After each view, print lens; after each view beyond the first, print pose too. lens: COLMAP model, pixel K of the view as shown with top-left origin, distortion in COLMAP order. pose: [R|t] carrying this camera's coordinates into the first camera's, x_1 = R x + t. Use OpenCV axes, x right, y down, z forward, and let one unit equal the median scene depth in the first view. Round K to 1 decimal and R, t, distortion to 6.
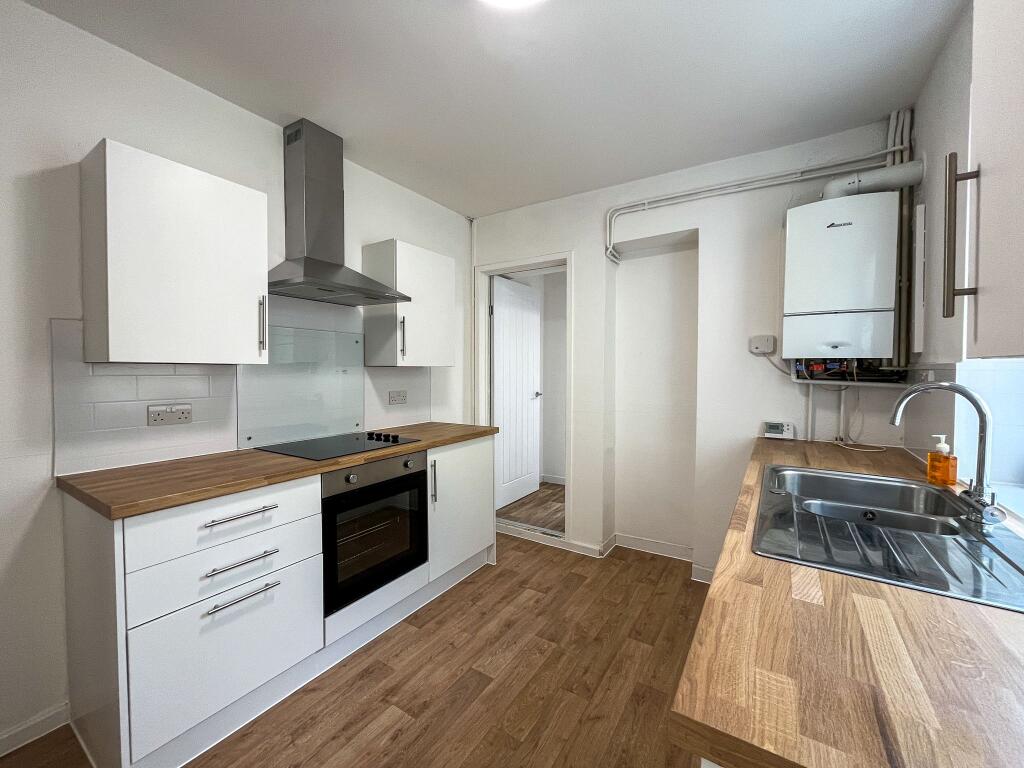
lens RADIAL K [[410.0, 0, 508.4], [0, 410.0, 384.8], [0, 0, 1]] dist [-0.004467, -0.000463]
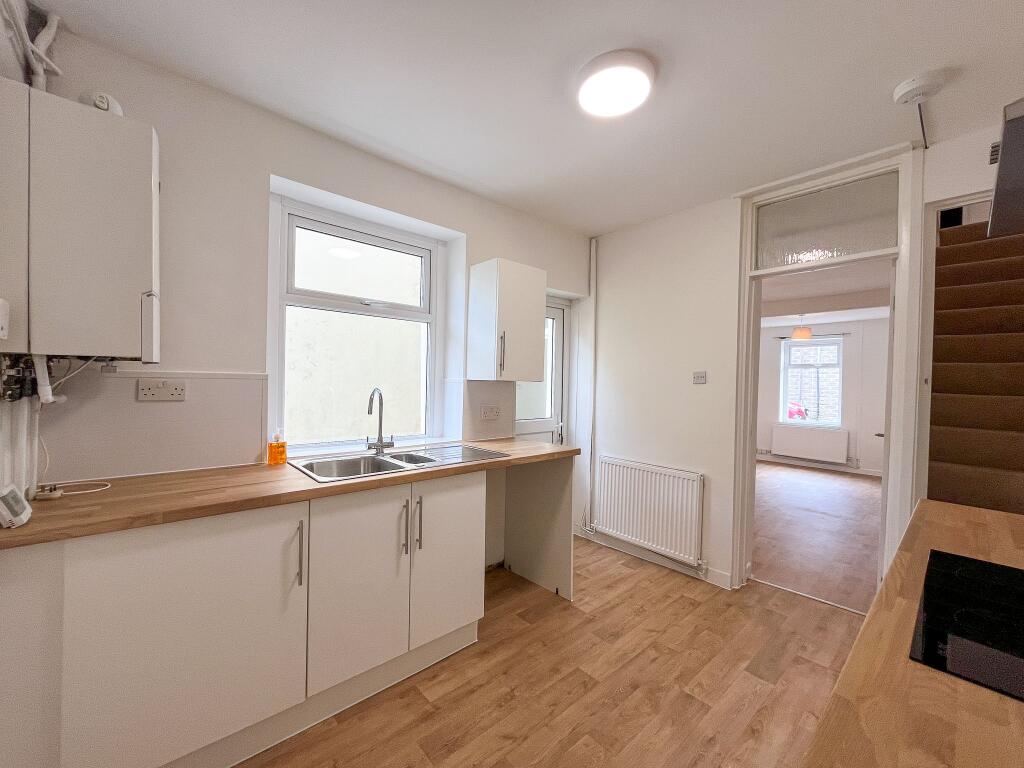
lens RADIAL K [[410.0, 0, 504.2], [0, 410.0, 381.6], [0, 0, 1]] dist [-0.004467, -0.000463]
pose [[-0.961258, -0.033362, 0.273624, 0.263964], [-0.021480, 0.998696, 0.046307, -0.084577], [-0.274812, 0.038635, -0.960721, 1.868425]]
